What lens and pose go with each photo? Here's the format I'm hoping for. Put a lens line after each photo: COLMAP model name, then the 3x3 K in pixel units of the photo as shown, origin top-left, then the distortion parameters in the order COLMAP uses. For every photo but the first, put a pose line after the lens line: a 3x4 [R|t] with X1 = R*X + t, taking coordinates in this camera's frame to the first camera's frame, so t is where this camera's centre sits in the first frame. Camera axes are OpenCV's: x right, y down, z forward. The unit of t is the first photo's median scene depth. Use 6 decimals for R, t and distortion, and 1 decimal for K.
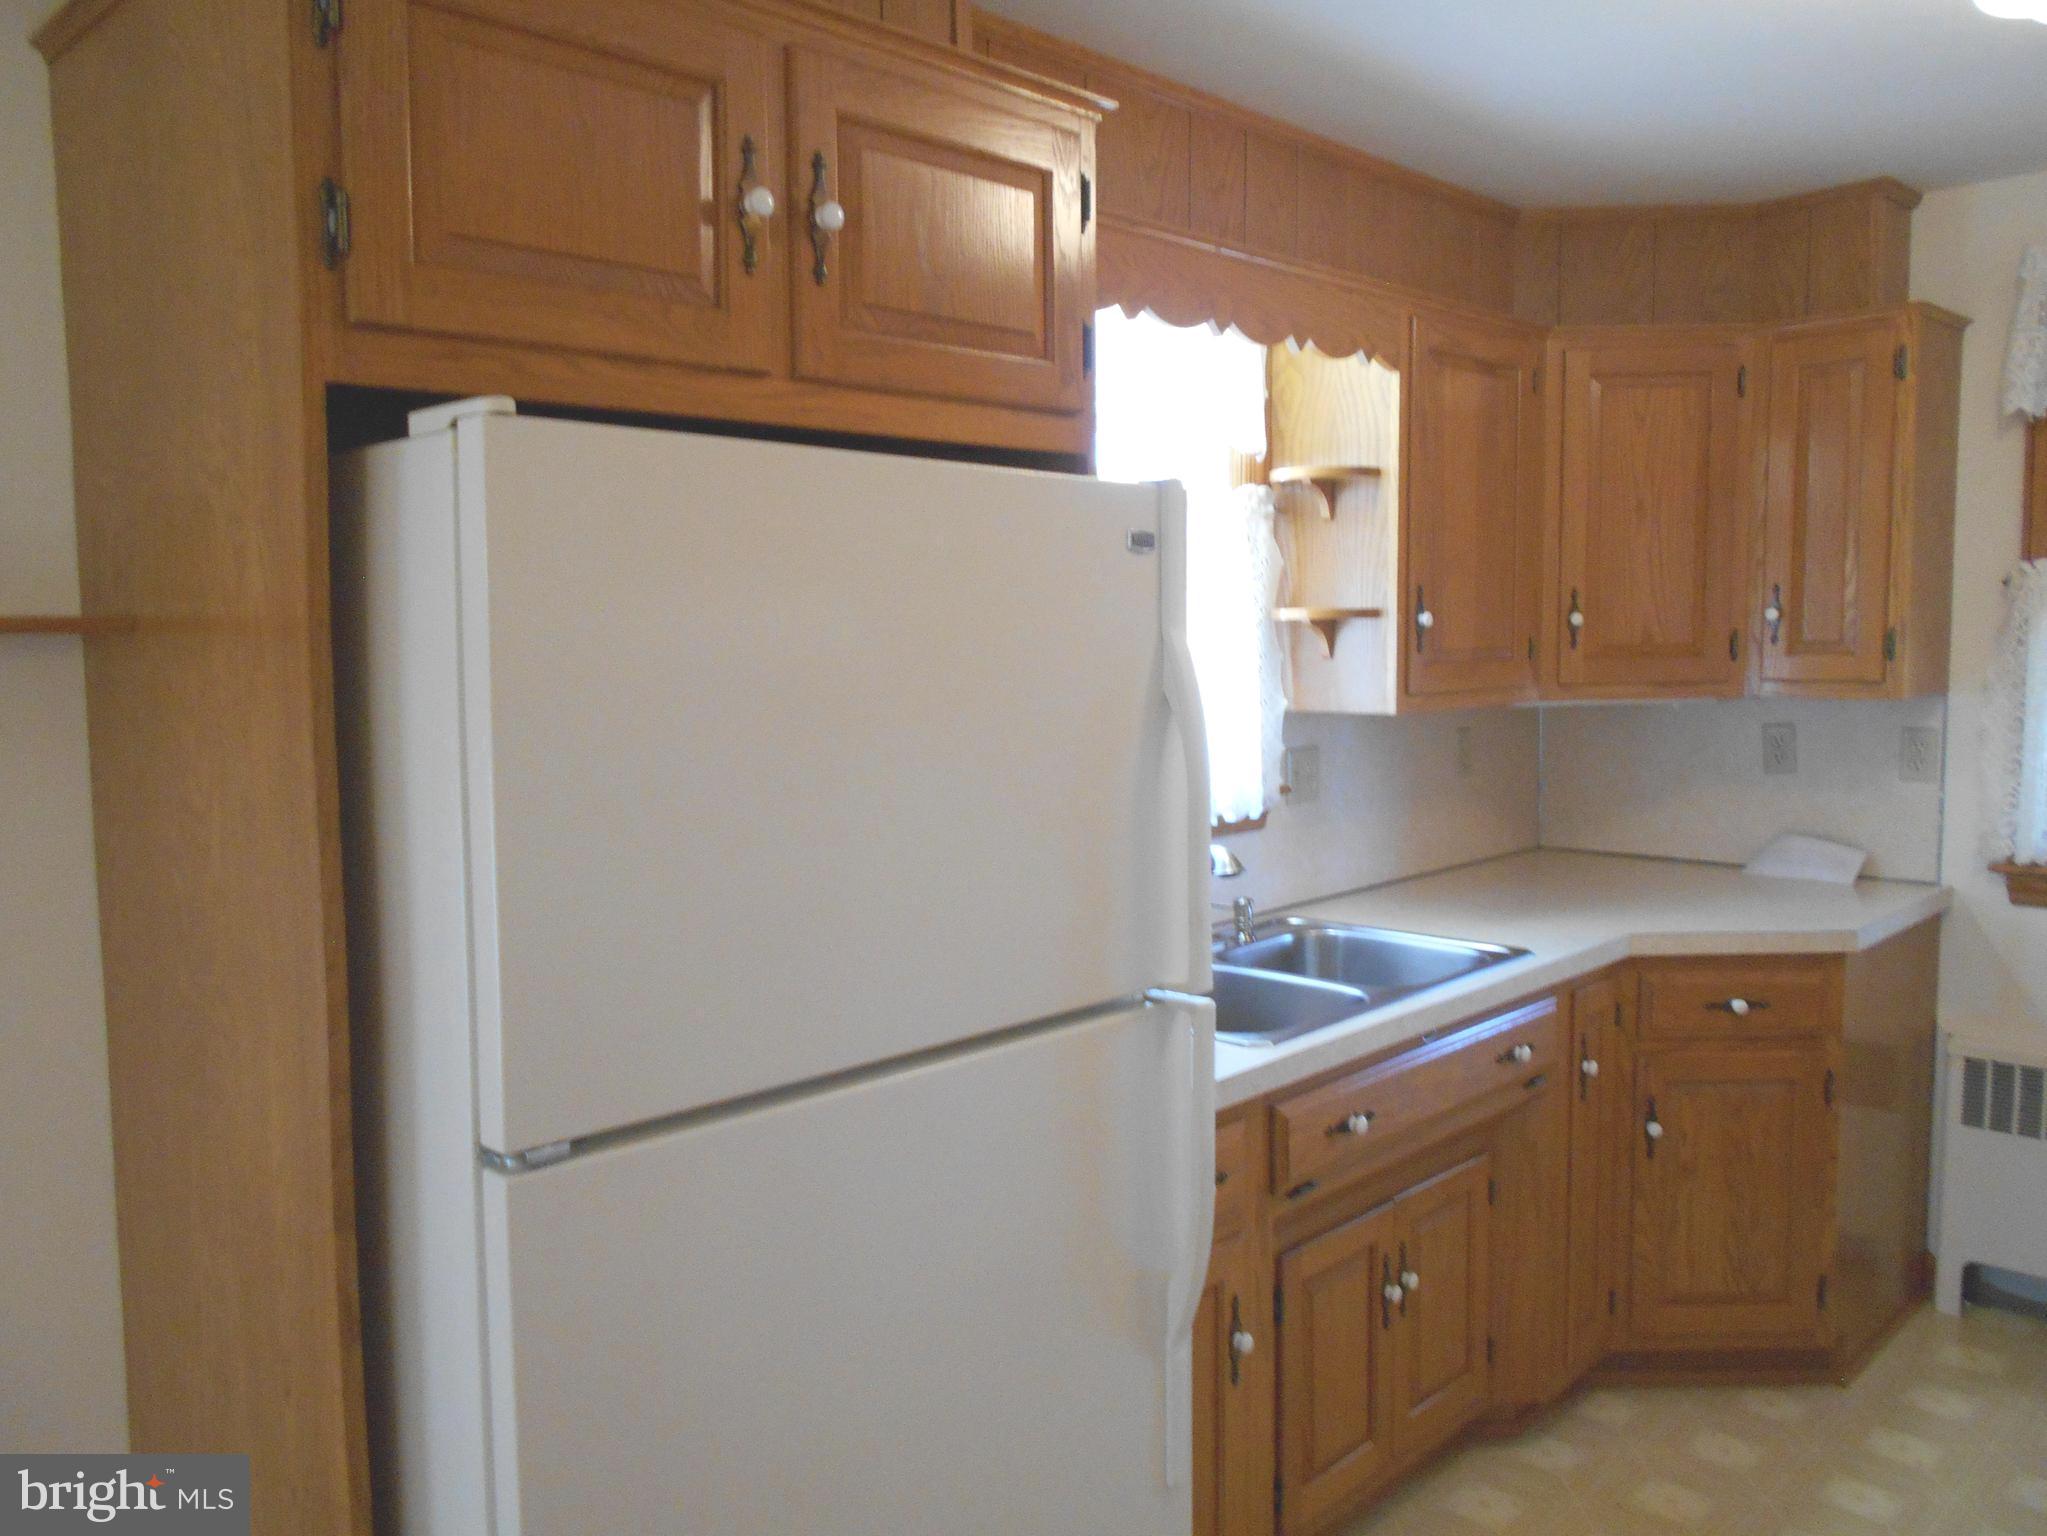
lens RADIAL K [[1550.0, 0, 1019.5], [0, 1550.0, 794.7], [0, 0, 1]] dist [-0.003468, 0.002560]
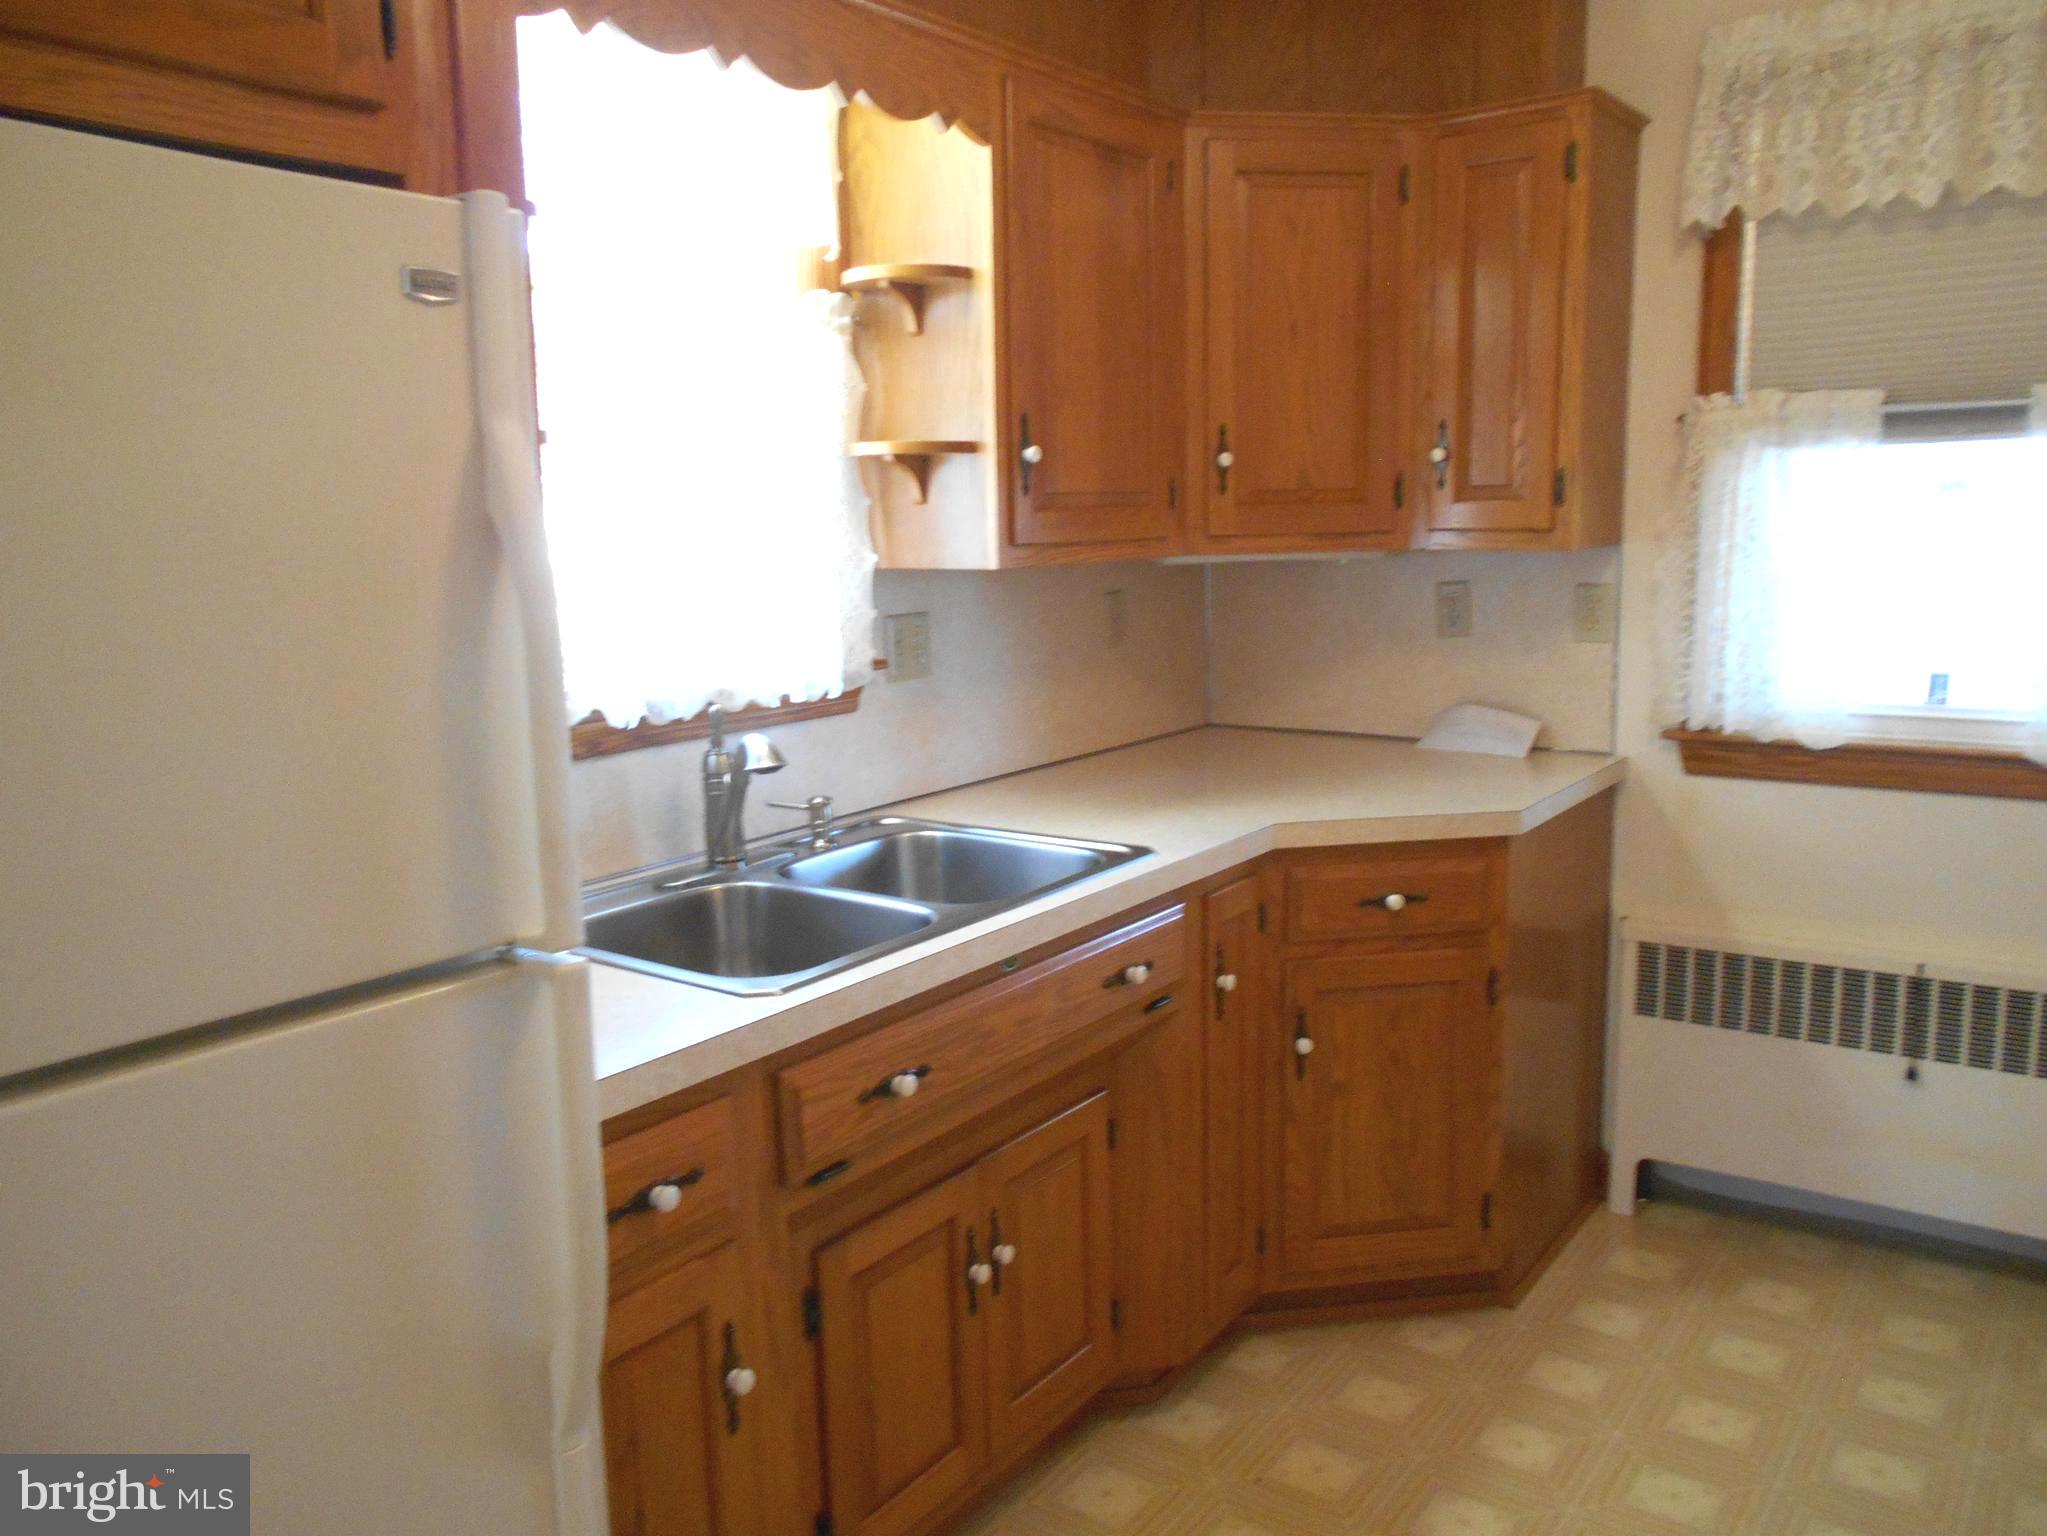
lens RADIAL K [[1546.0, 0, 1020.2], [0, 1546.0, 775.4], [0, 0, 1]] dist [-0.009433, 0.008329]
pose [[0.988487, -0.030152, 0.148269, 0.126220], [0.020886, 0.997753, 0.063664, 0.005384], [-0.149855, -0.059835, 0.986896, 0.172267]]
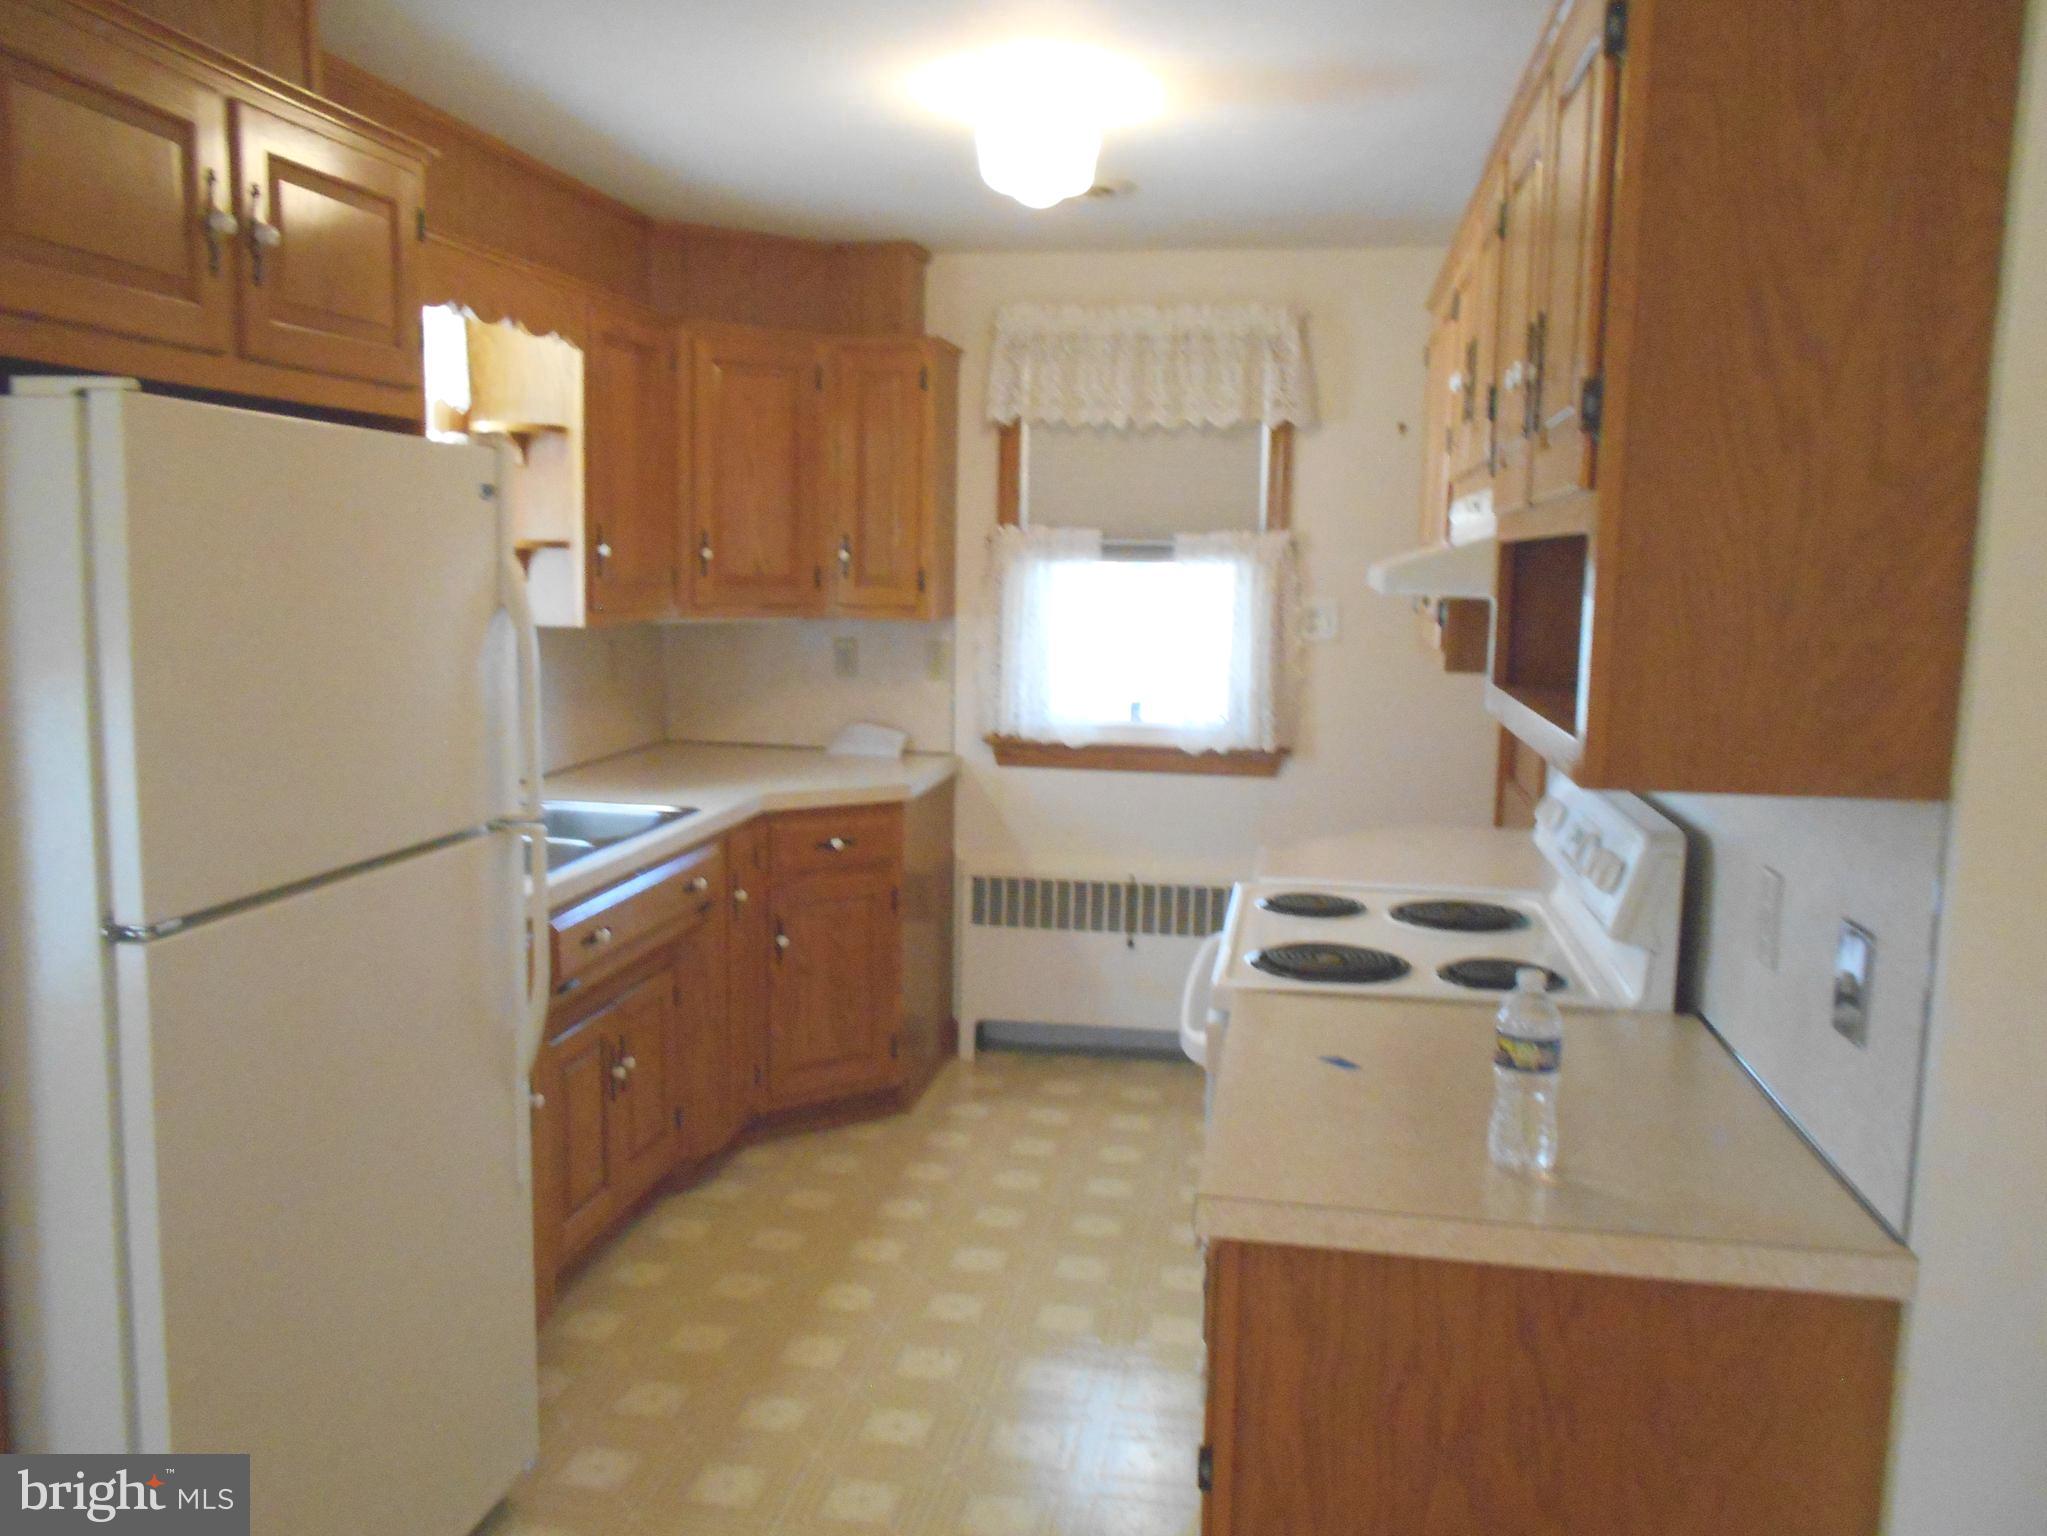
lens RADIAL K [[1593.8, 0, 1023.5], [0, 1593.8, 768.0], [0, 0, 1]] dist [-0.012371, 0.005743]
pose [[0.821850, -0.040002, 0.568298, -0.193477], [0.023860, 0.999073, 0.035819, 0.023025], [-0.569204, -0.015878, 0.822043, -0.243984]]
